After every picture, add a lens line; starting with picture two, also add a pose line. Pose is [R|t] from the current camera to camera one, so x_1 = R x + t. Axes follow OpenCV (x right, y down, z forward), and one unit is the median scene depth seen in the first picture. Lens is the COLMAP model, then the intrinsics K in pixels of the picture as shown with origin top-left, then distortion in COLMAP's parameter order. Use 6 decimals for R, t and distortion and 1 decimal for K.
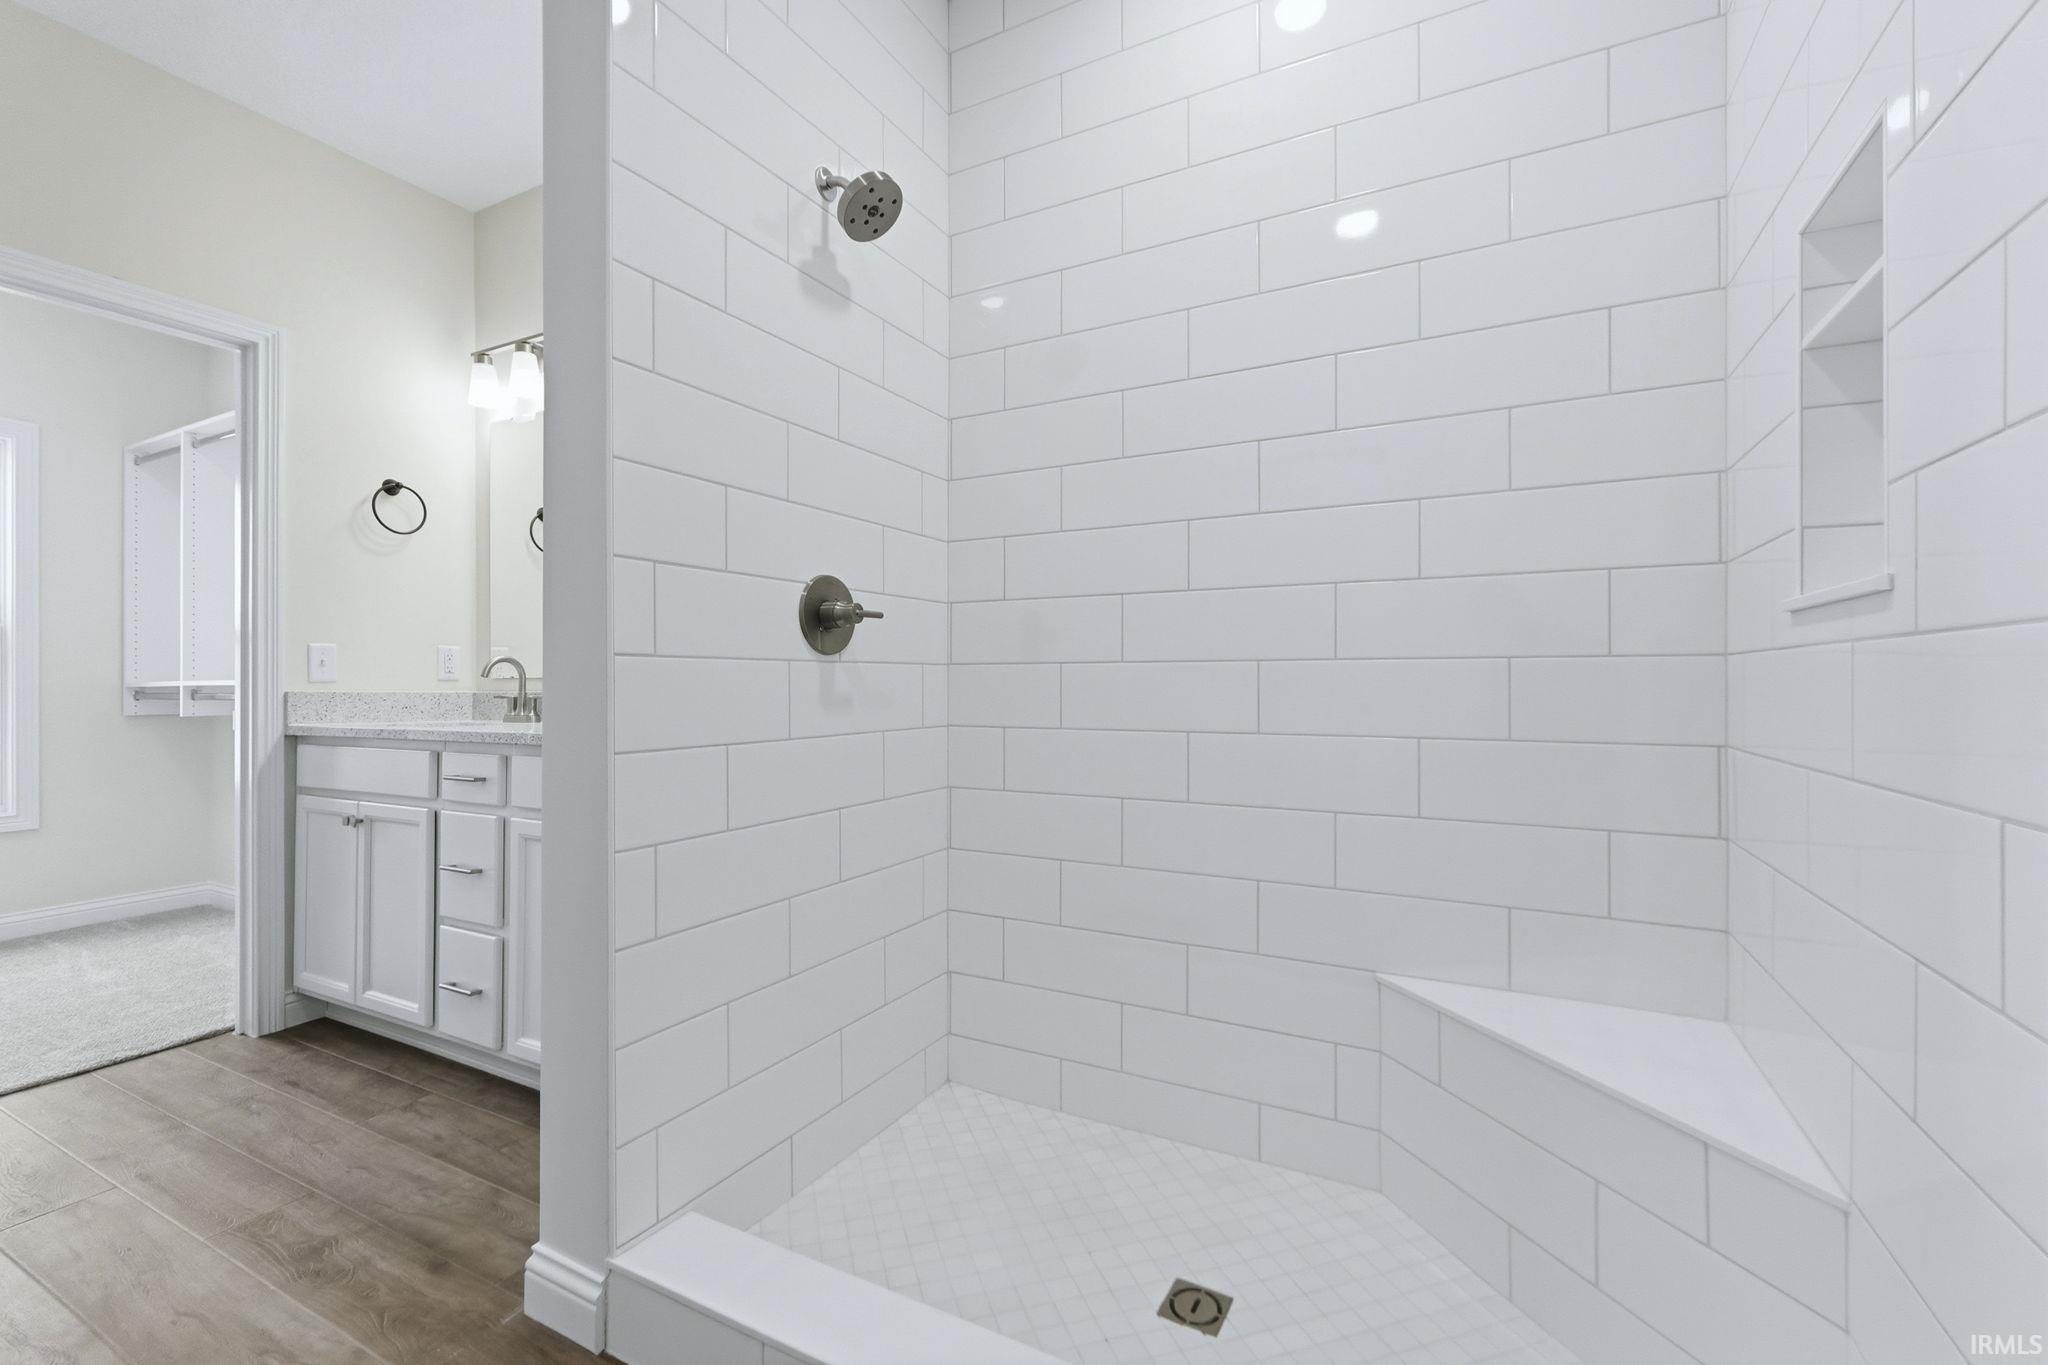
lens RADIAL K [[860.8, 0, 1020.1], [0, 860.8, 685.2], [0, 0, 1]] dist [0.000557, 0.000408]
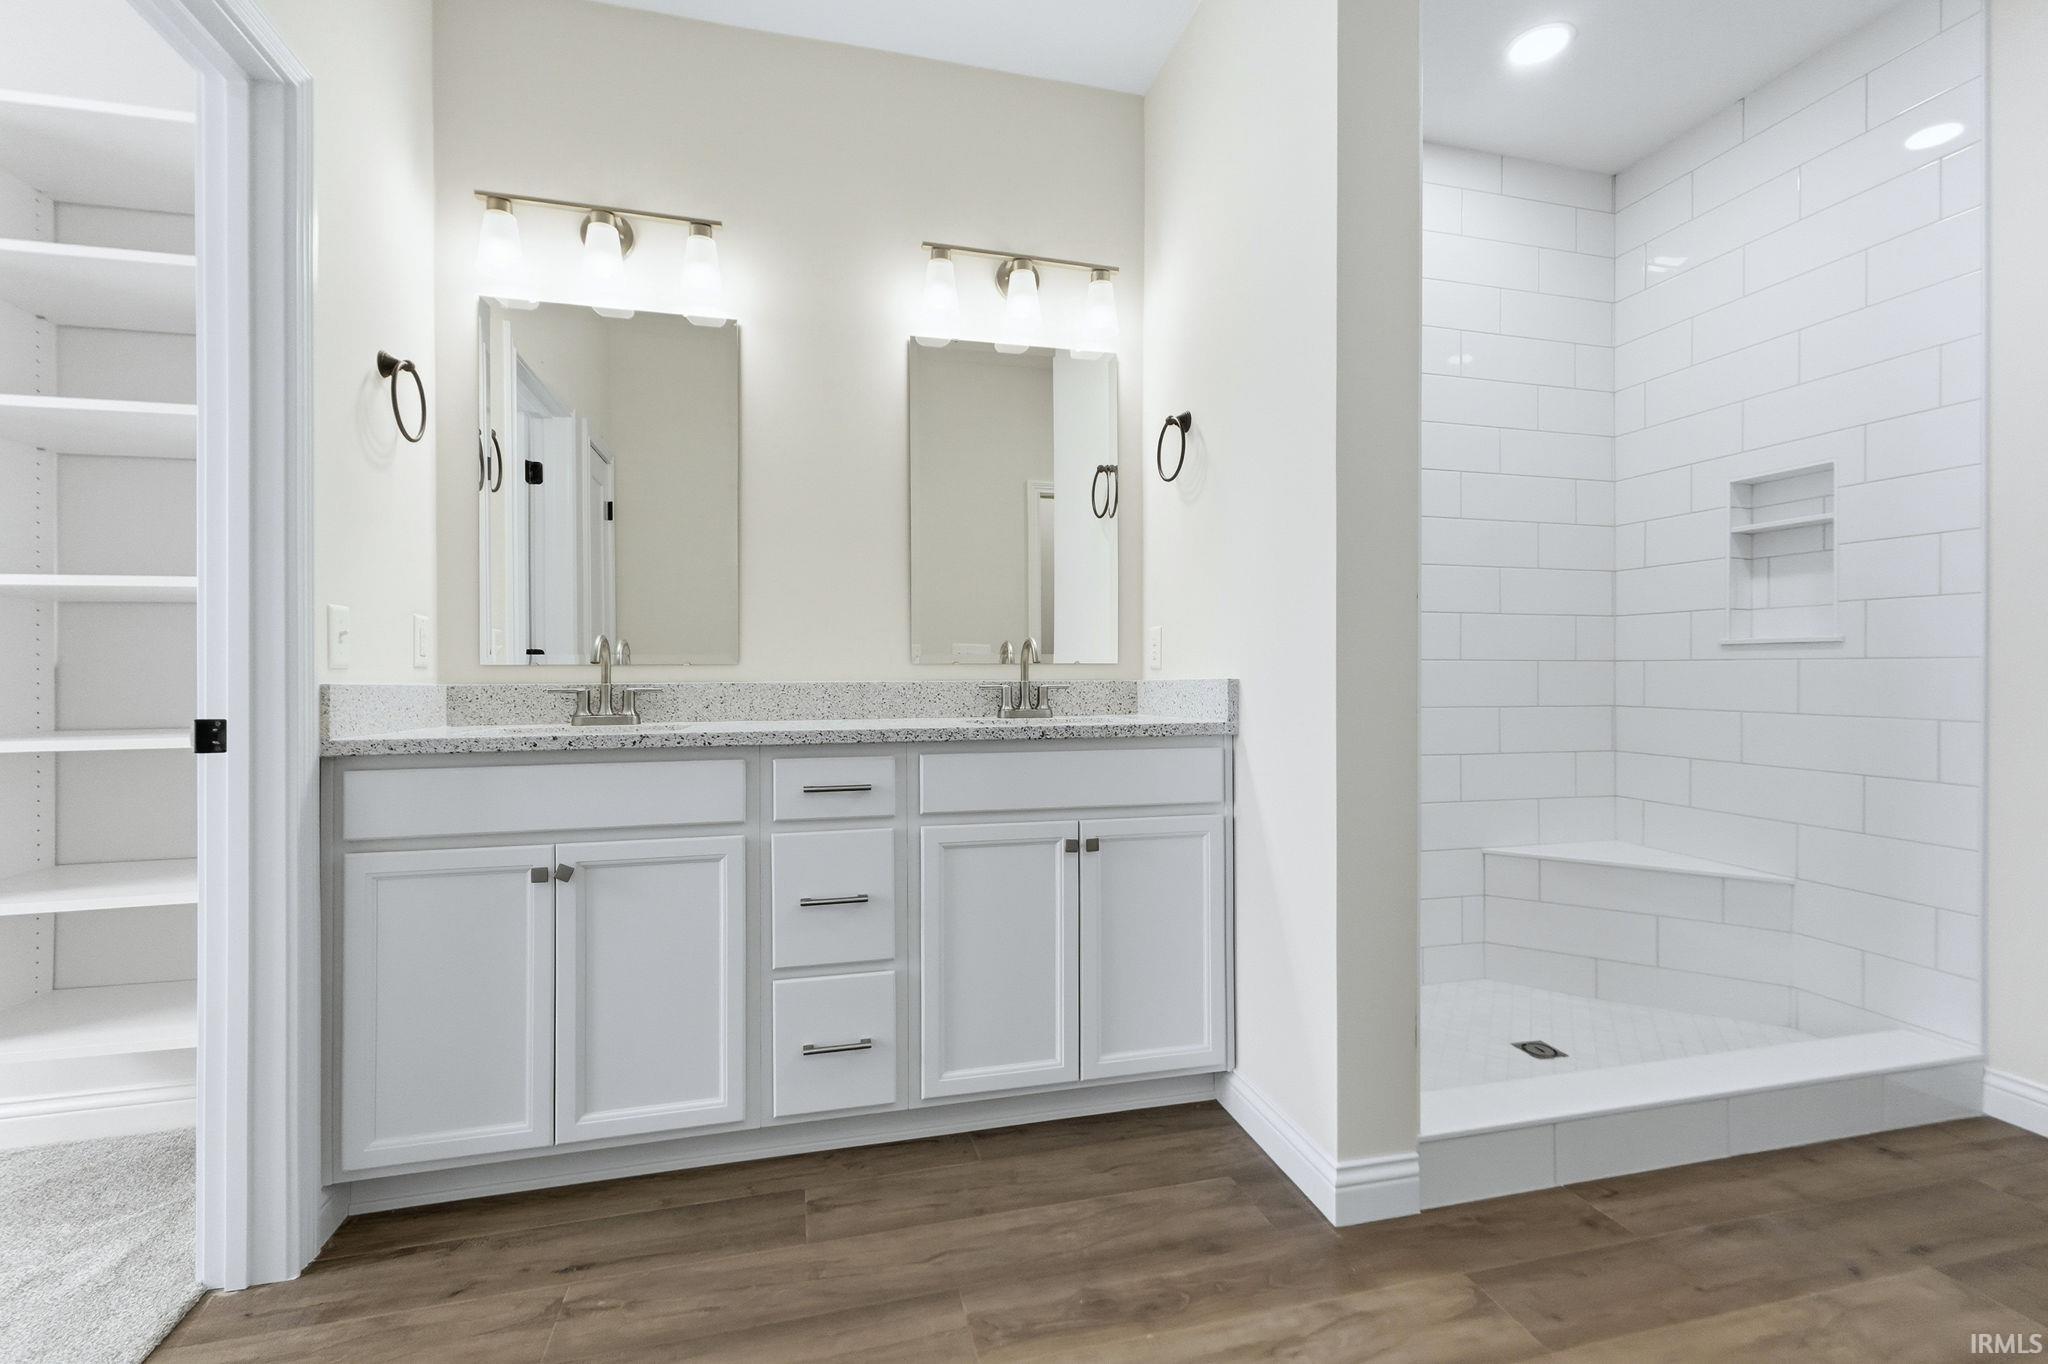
lens RADIAL K [[860.8, 0, 1017.5], [0, 860.8, 672.8], [0, 0, 1]] dist [0.000557, 0.000408]
pose [[0.744662, 0.003817, 0.667431, -0.972778], [-0.002029, 0.999992, -0.003455, 0.001056], [-0.667438, 0.001218, 0.744664, 0.255047]]
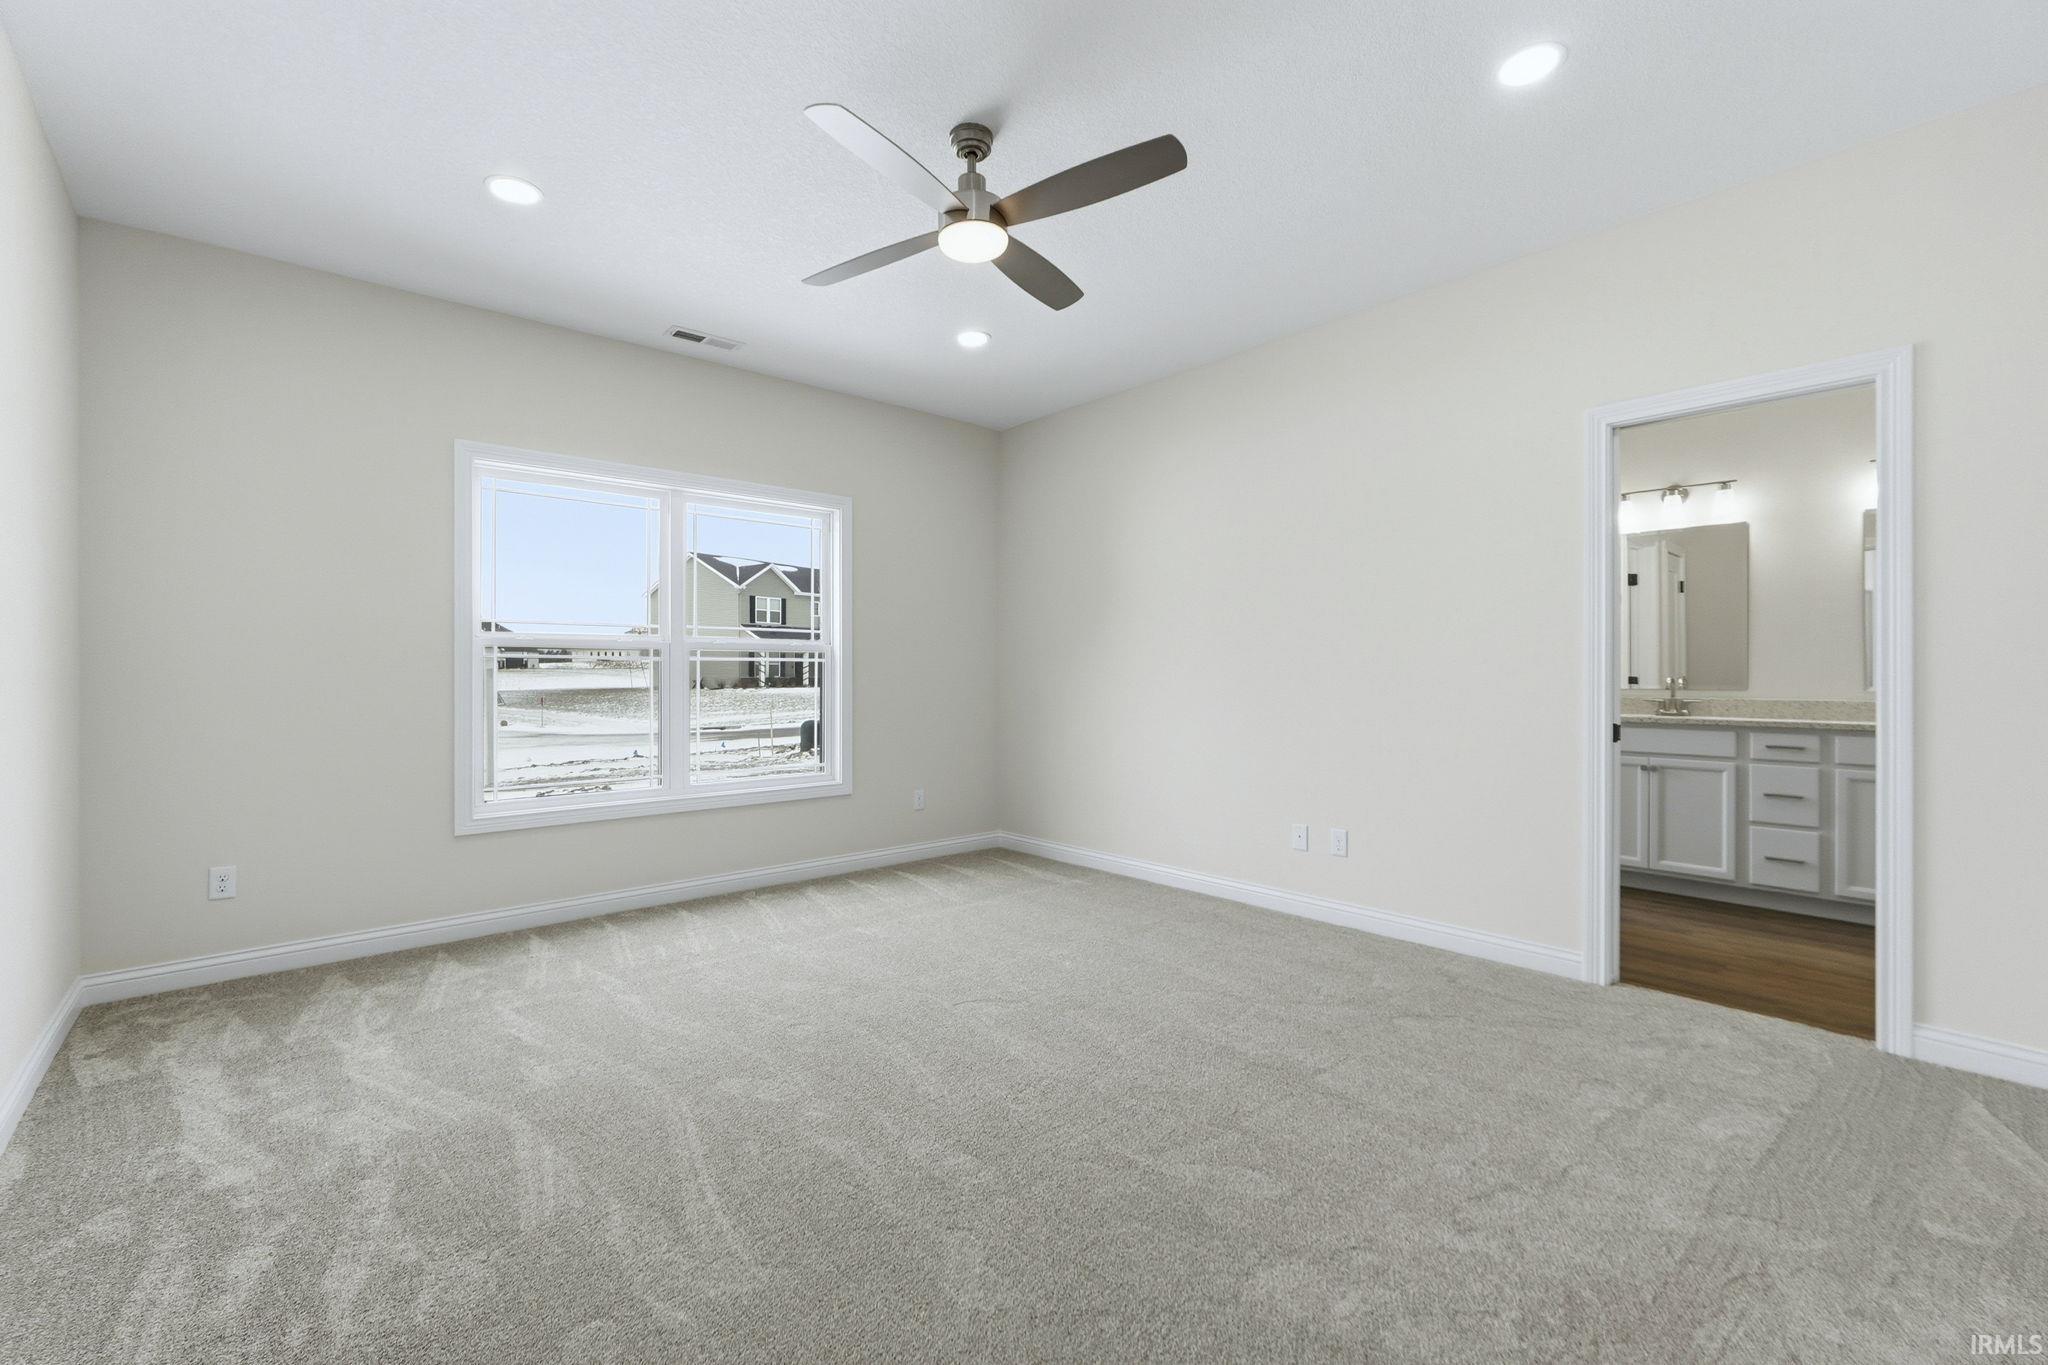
lens RADIAL K [[860.8, 0, 1017.0], [0, 860.8, 672.6], [0, 0, 1]] dist [0.000557, 0.000408]
pose [[0.928187, 0.006396, -0.372058, -1.372669], [-0.005282, 0.999978, 0.004013, -0.049691], [0.372076, -0.001760, 0.928201, -1.246324]]
